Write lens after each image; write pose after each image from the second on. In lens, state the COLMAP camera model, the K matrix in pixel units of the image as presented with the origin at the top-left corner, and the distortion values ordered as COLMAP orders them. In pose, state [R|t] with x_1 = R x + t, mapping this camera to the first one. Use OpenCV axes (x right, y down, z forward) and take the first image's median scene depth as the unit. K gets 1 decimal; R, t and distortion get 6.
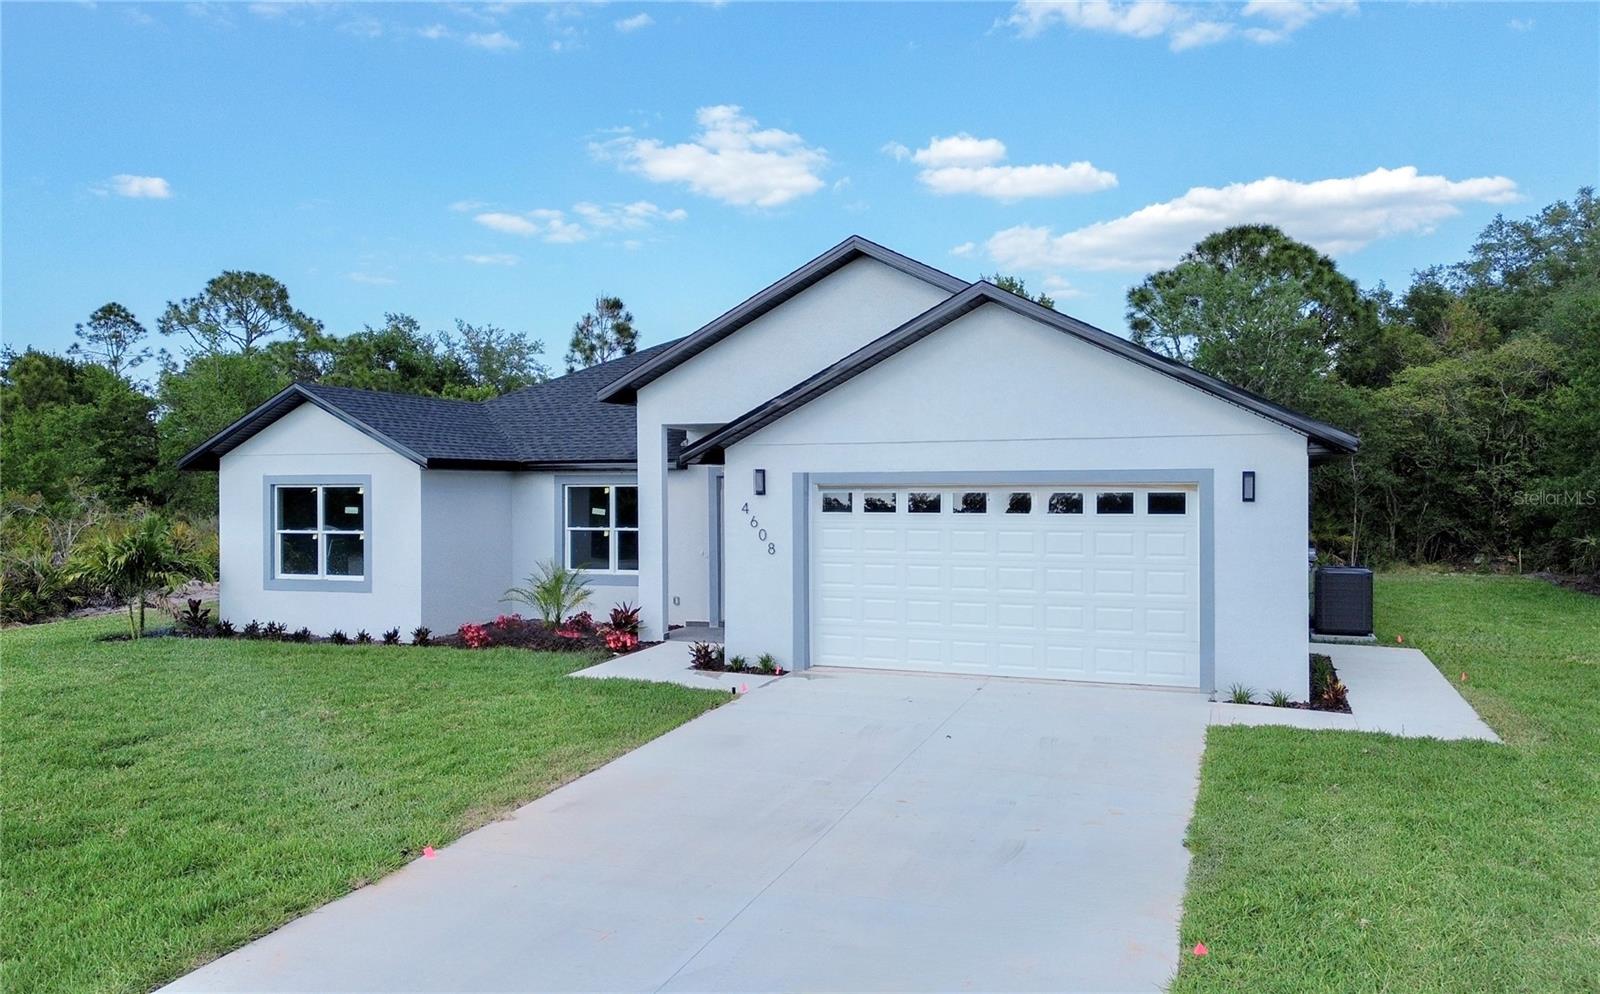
lens RADIAL K [[1271.2, 0, 721.5], [0, 1271.2, 494.6], [0, 0, 1]] dist [0.025774, -0.003003]
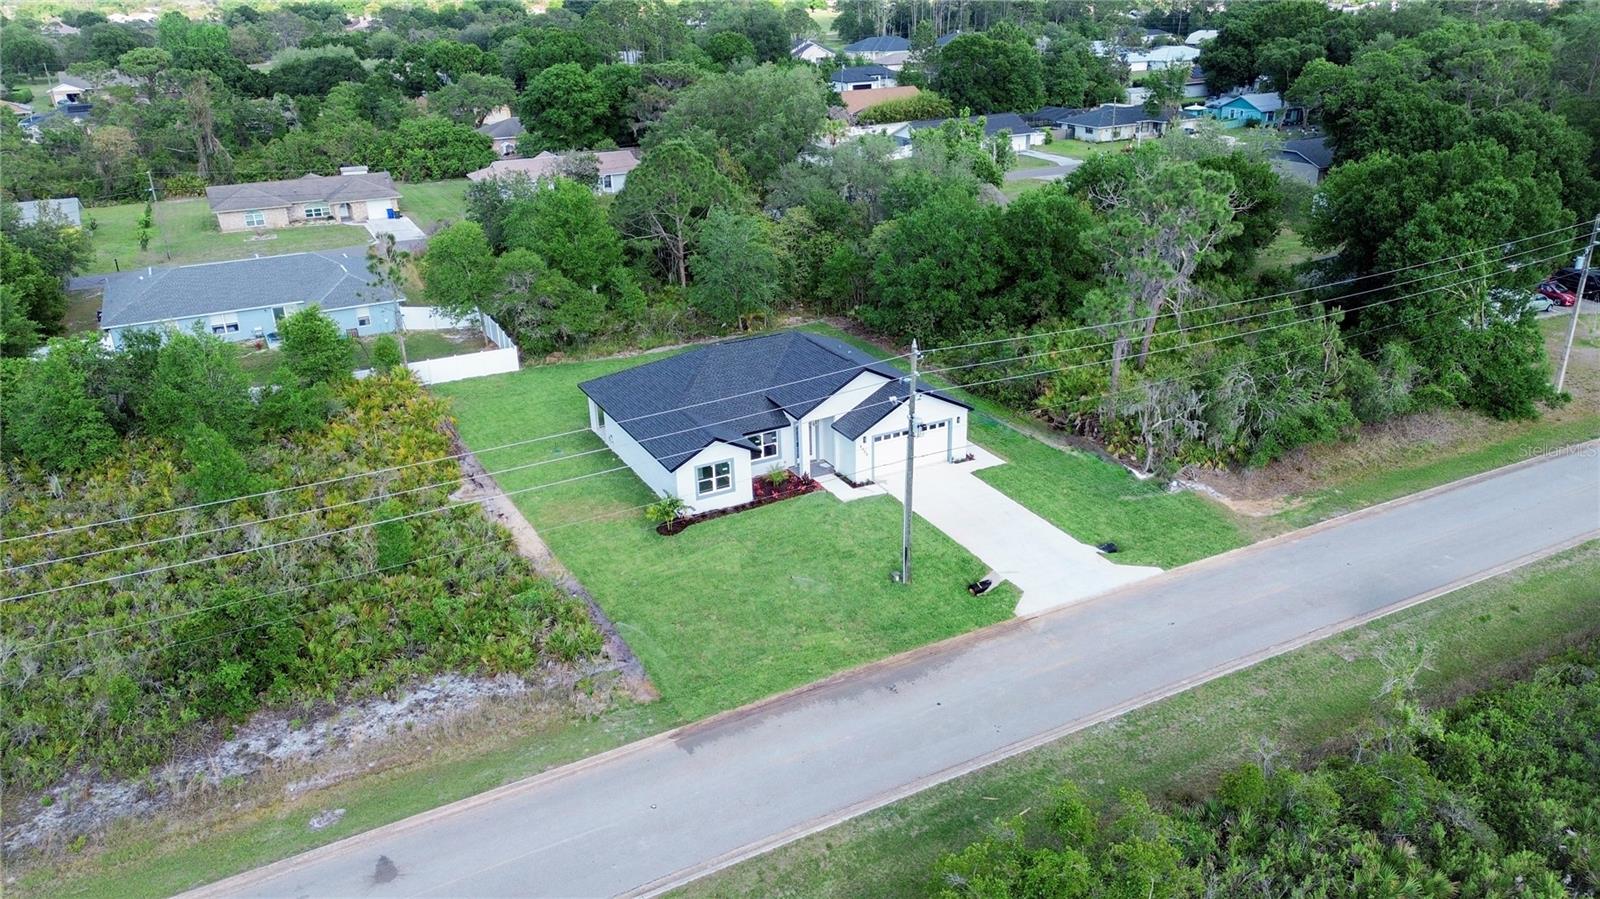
lens RADIAL K [[1136.6, 0, 800.0], [0, 1136.6, 449.5], [0, 0, 1]] dist [0.068645, -0.059435]
pose [[0.640814, -0.307444, 0.703445, -2.091773], [0.024209, 0.923944, 0.381760, -1.077112], [-0.767314, -0.227608, 0.599520, -0.786134]]
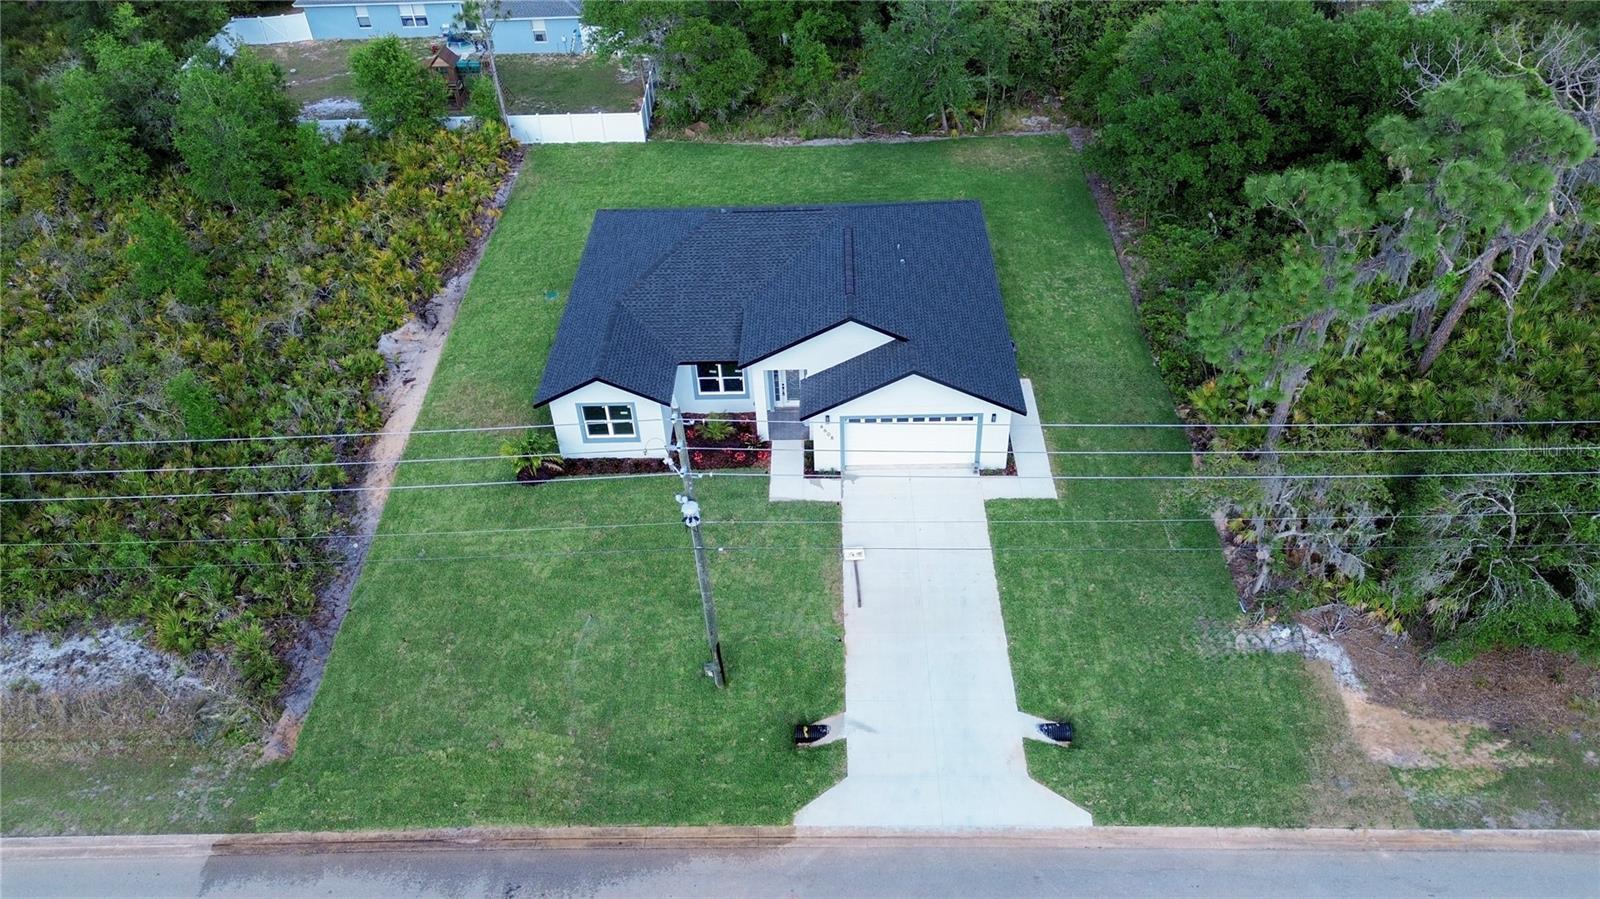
lens RADIAL K [[1136.6, 0, 800.0], [0, 1136.6, 449.5], [0, 0, 1]] dist [0.068645, -0.059435]
pose [[0.929926, -0.258829, 0.261240, -0.542077], [0.036338, 0.771574, 0.635101, -1.208048], [-0.365948, -0.581104, 0.726912, -0.626549]]
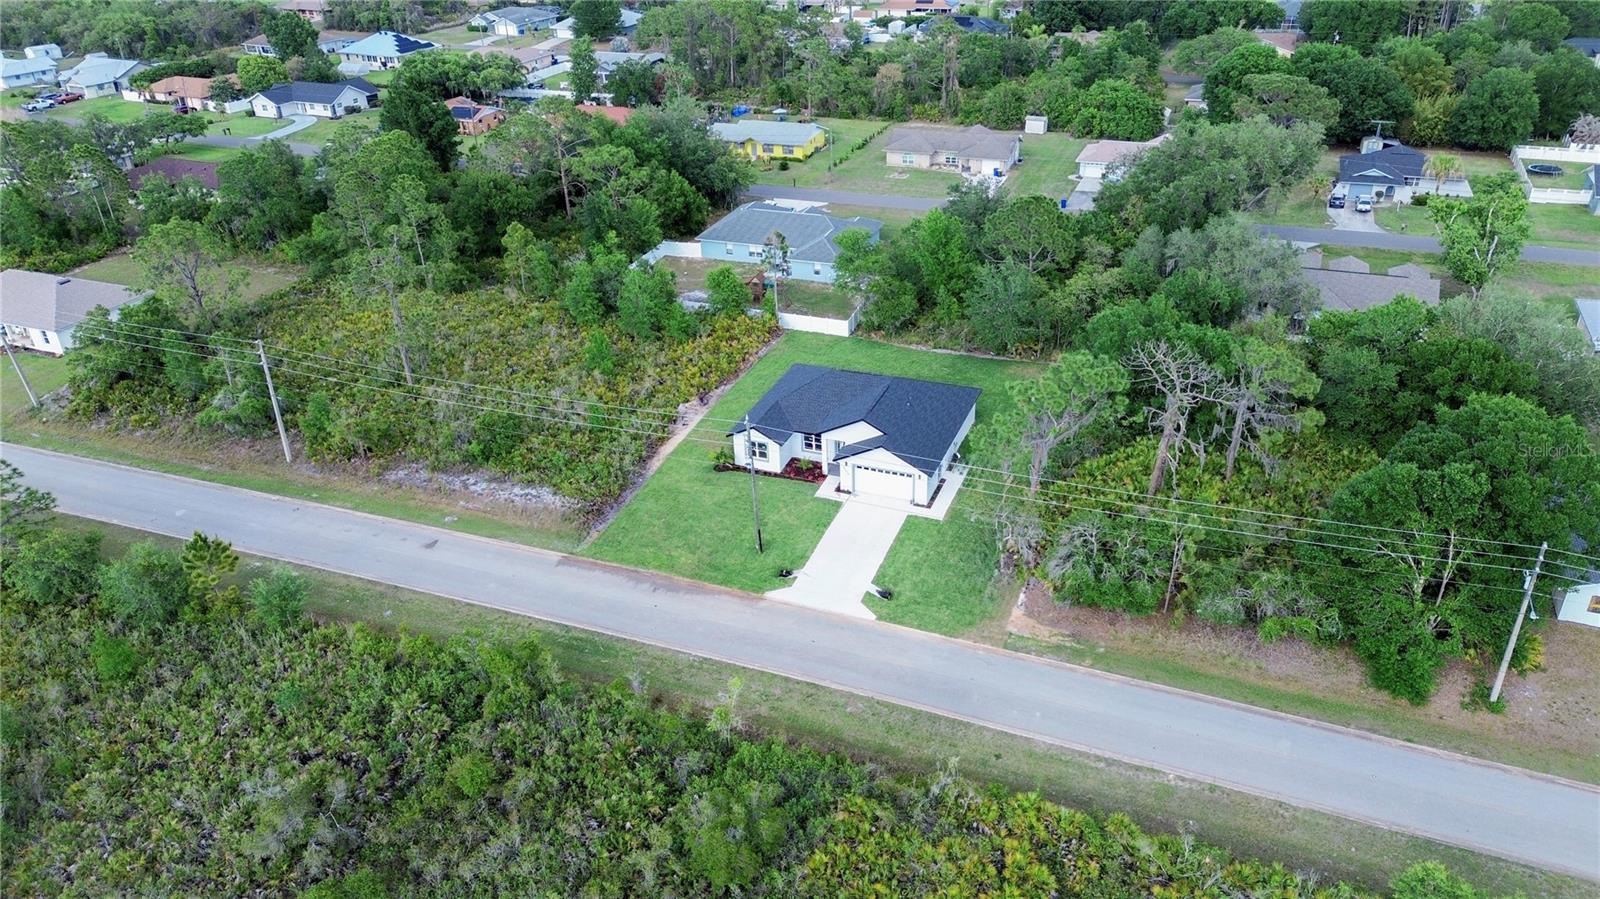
lens RADIAL K [[1136.6, 0, 800.0], [0, 1136.6, 449.5], [0, 0, 1]] dist [0.068645, -0.059435]
pose [[0.999506, -0.031421, -0.000624, -0.145030], [0.027822, 0.875453, 0.482502, -2.113159], [-0.014614, -0.482281, 0.875895, -2.893411]]
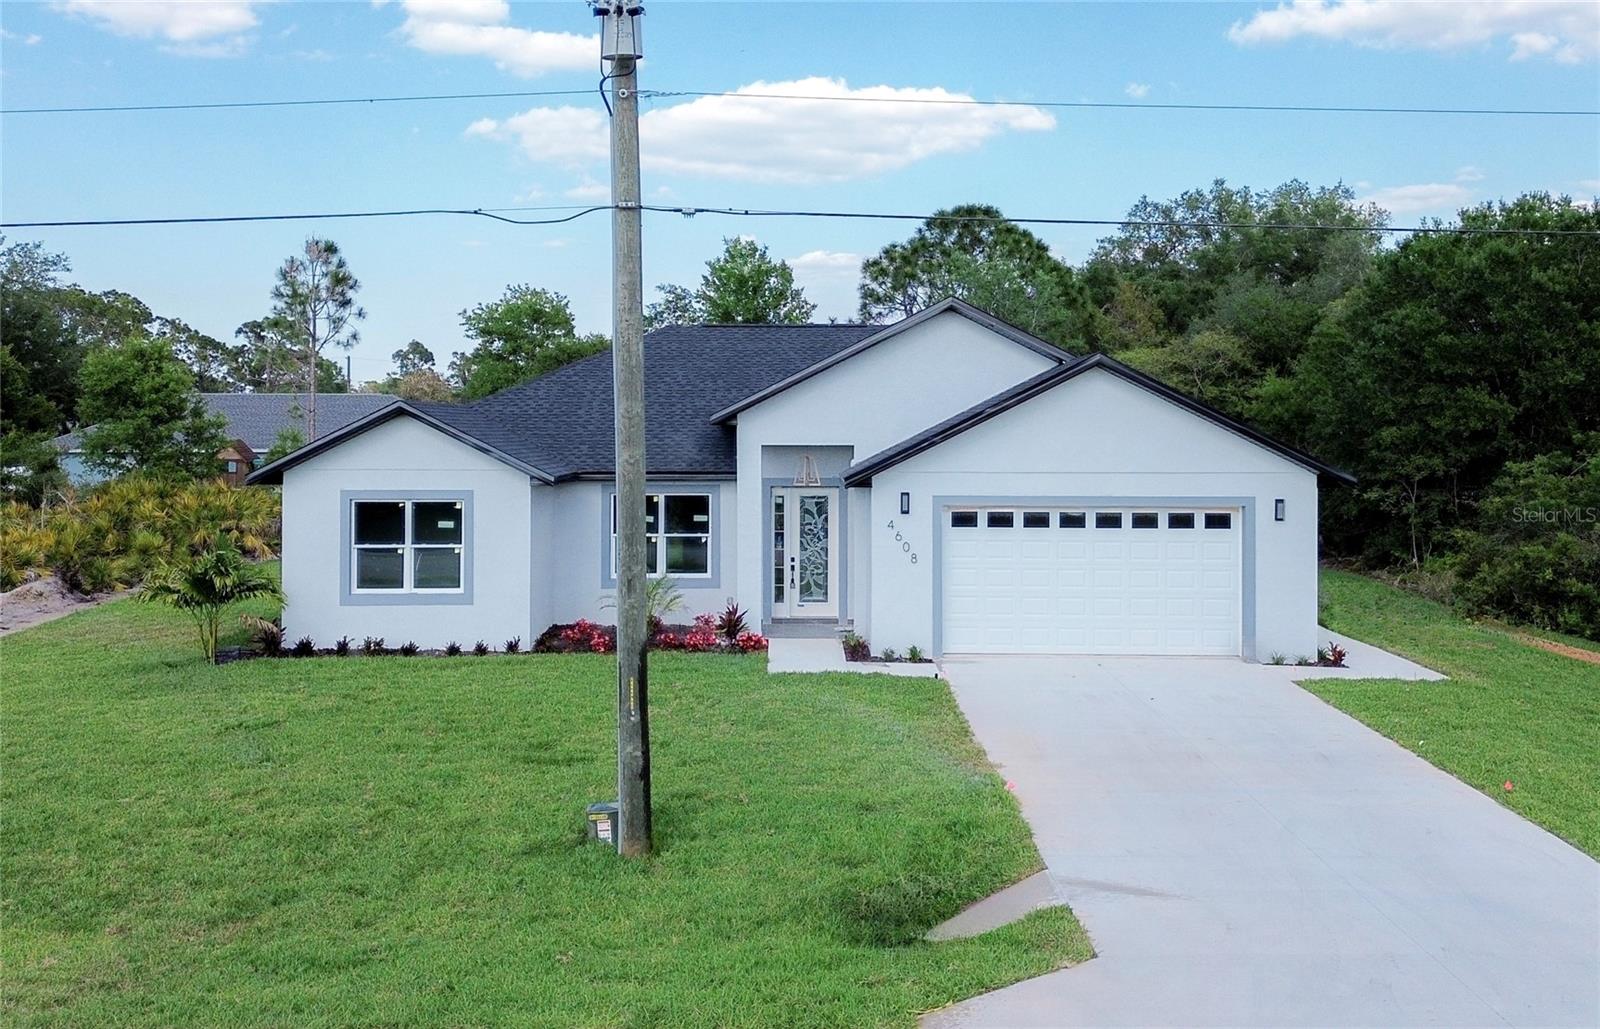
lens RADIAL K [[1561.8, 0, 797.5], [0, 1561.8, 466.9], [0, 0, 1]] dist [0.104428, -0.002745]
pose [[0.920291, -0.003882, 0.391216, -0.518552], [-0.003813, 0.999814, 0.018891, -0.058088], [-0.391216, -0.018877, 0.920105, -0.263062]]
